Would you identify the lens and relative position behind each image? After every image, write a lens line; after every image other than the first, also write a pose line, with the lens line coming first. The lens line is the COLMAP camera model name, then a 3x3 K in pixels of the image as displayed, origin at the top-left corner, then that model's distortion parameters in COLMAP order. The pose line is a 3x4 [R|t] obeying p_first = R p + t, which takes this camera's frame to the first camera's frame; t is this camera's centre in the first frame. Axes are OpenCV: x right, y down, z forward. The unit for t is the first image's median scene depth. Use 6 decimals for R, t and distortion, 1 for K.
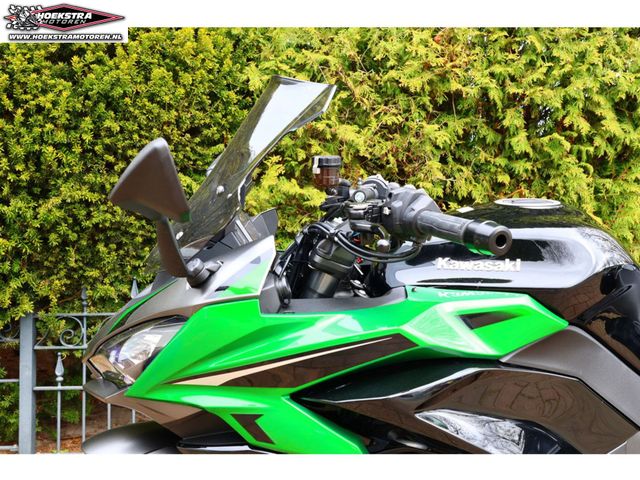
lens RADIAL K [[632.5, 0, 321.2], [0, 632.5, 226.1], [0, 0, 1]] dist [0.057923, -0.001989]
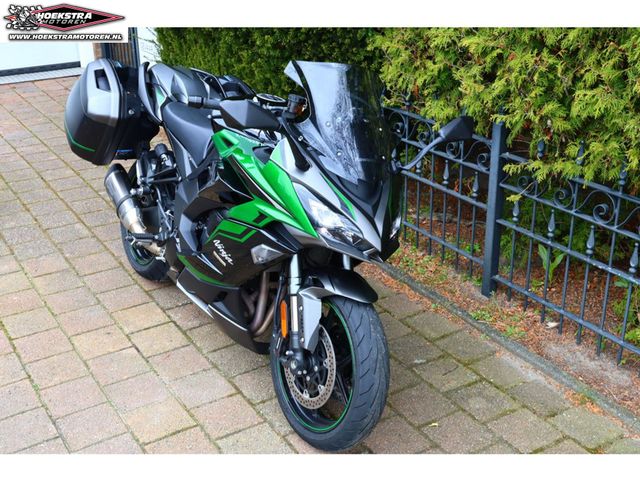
lens RADIAL K [[811.8, 0, 320.0], [0, 811.8, 240.0], [0, 0, 1]] dist [-0.012391, 0.014142]
pose [[0.491524, 0.345735, -0.799294, 1.095689], [0.079857, 0.896057, 0.436698, -0.331025], [0.867195, -0.278477, 0.412824, 0.205467]]
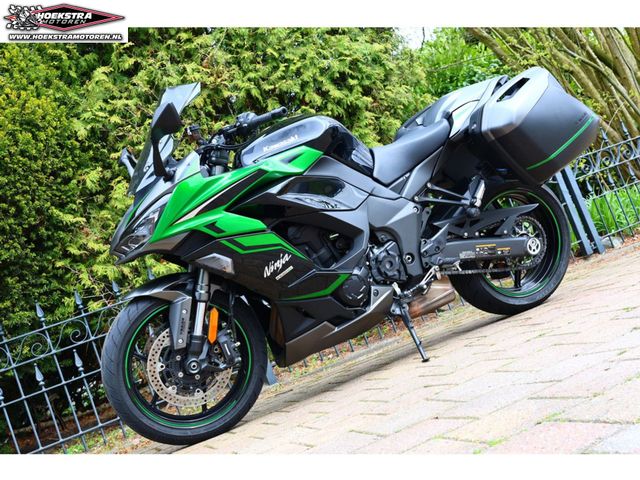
lens RADIAL K [[759.0, 0, 320.0], [0, 759.0, 240.0], [0, 0, 1]] dist [-0.011694, -0.001309]
pose [[0.899533, -0.308084, 0.309716, -0.229342], [0.332762, 0.942569, -0.028865, 0.205479], [-0.283036, 0.129026, 0.950391, -0.624548]]
